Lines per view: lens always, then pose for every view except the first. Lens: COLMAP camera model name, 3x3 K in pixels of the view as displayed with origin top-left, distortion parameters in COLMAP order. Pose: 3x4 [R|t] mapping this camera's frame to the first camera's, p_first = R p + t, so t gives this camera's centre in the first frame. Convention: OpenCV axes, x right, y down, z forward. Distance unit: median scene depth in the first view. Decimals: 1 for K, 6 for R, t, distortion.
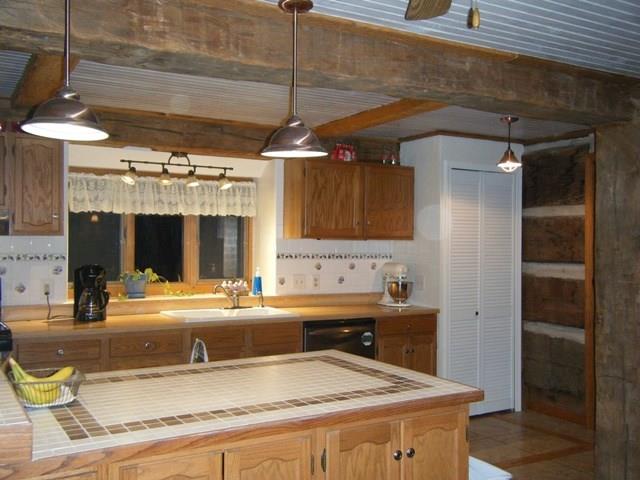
lens RADIAL K [[652.3, 0, 320.0], [0, 652.3, 240.0], [0, 0, 1]] dist [0.005764, 0.013158]
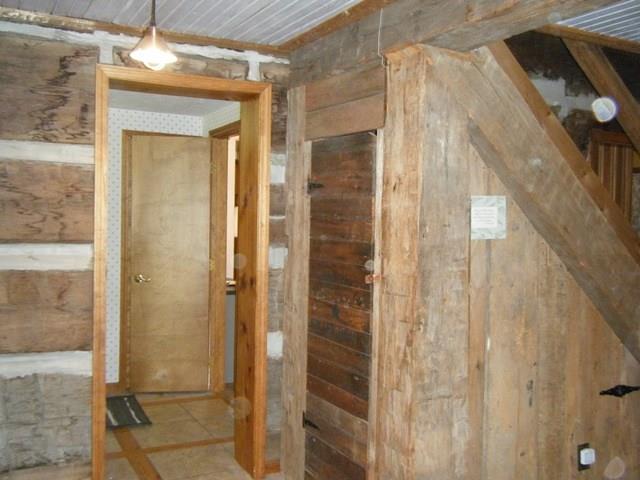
lens RADIAL K [[652.3, 0, 320.0], [0, 652.3, 240.0], [0, 0, 1]] dist [0.005764, 0.013158]
pose [[0.036129, -0.039698, 0.998558, -0.281133], [-0.024480, 0.998876, 0.040596, 0.004459], [-0.999047, -0.025912, 0.035117, 1.098805]]
